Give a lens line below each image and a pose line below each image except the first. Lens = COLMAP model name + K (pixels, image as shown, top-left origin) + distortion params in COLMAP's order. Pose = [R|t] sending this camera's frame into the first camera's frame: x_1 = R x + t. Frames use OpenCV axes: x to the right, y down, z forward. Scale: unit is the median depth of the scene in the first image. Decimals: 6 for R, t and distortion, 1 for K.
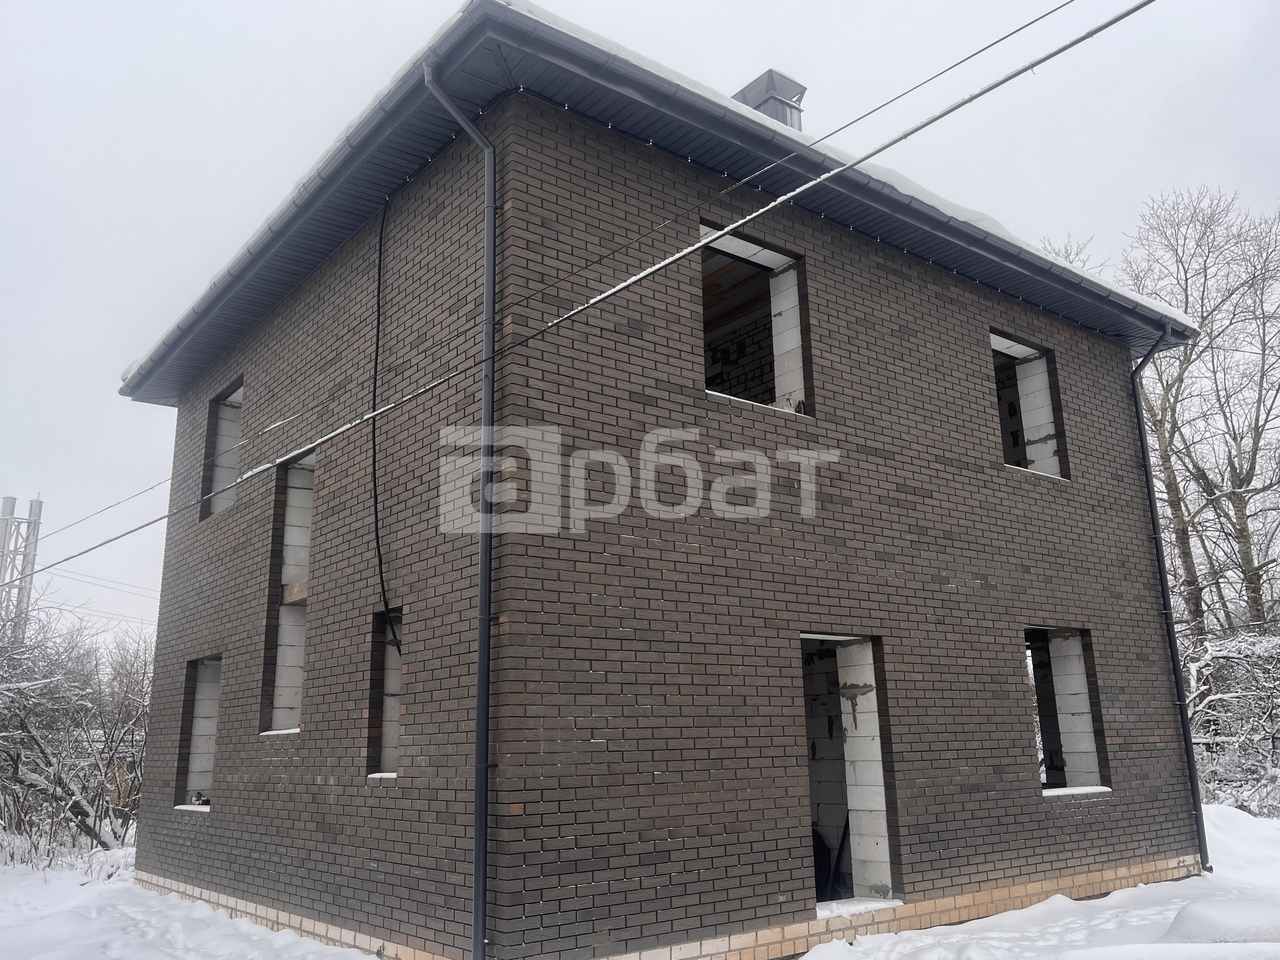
lens RADIAL K [[1032.3, 0, 644.6], [0, 1032.3, 472.5], [0, 0, 1]] dist [0.061922, -0.074113]
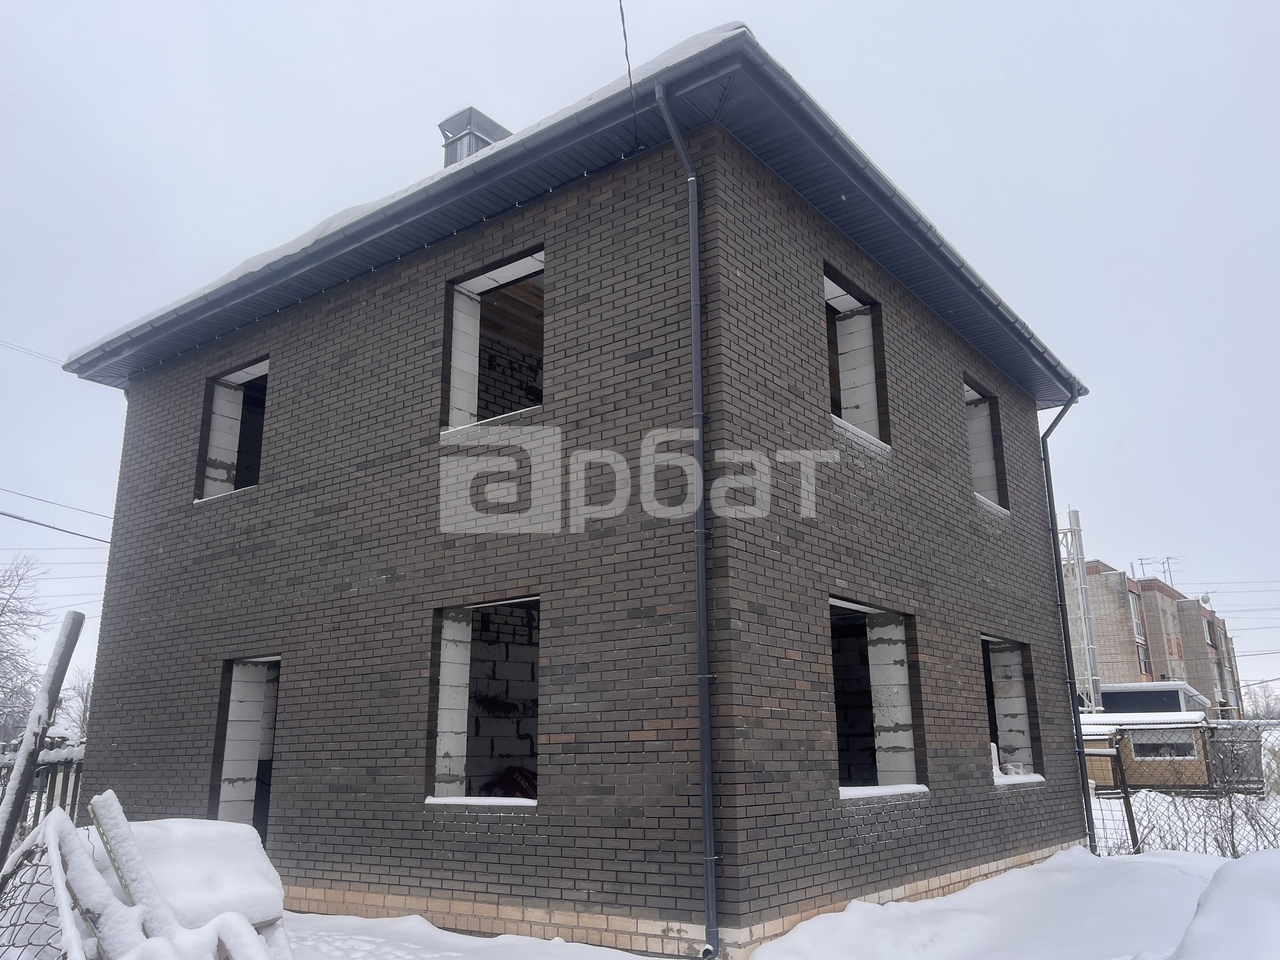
lens RADIAL K [[1032.3, 0, 642.8], [0, 1032.3, 480.8], [0, 0, 1]] dist [0.061922, -0.074113]
pose [[0.250589, -0.235184, -0.939092, 1.335653], [0.246533, 0.953564, -0.173023, 0.250779], [0.936177, -0.188159, 0.296934, 0.974220]]
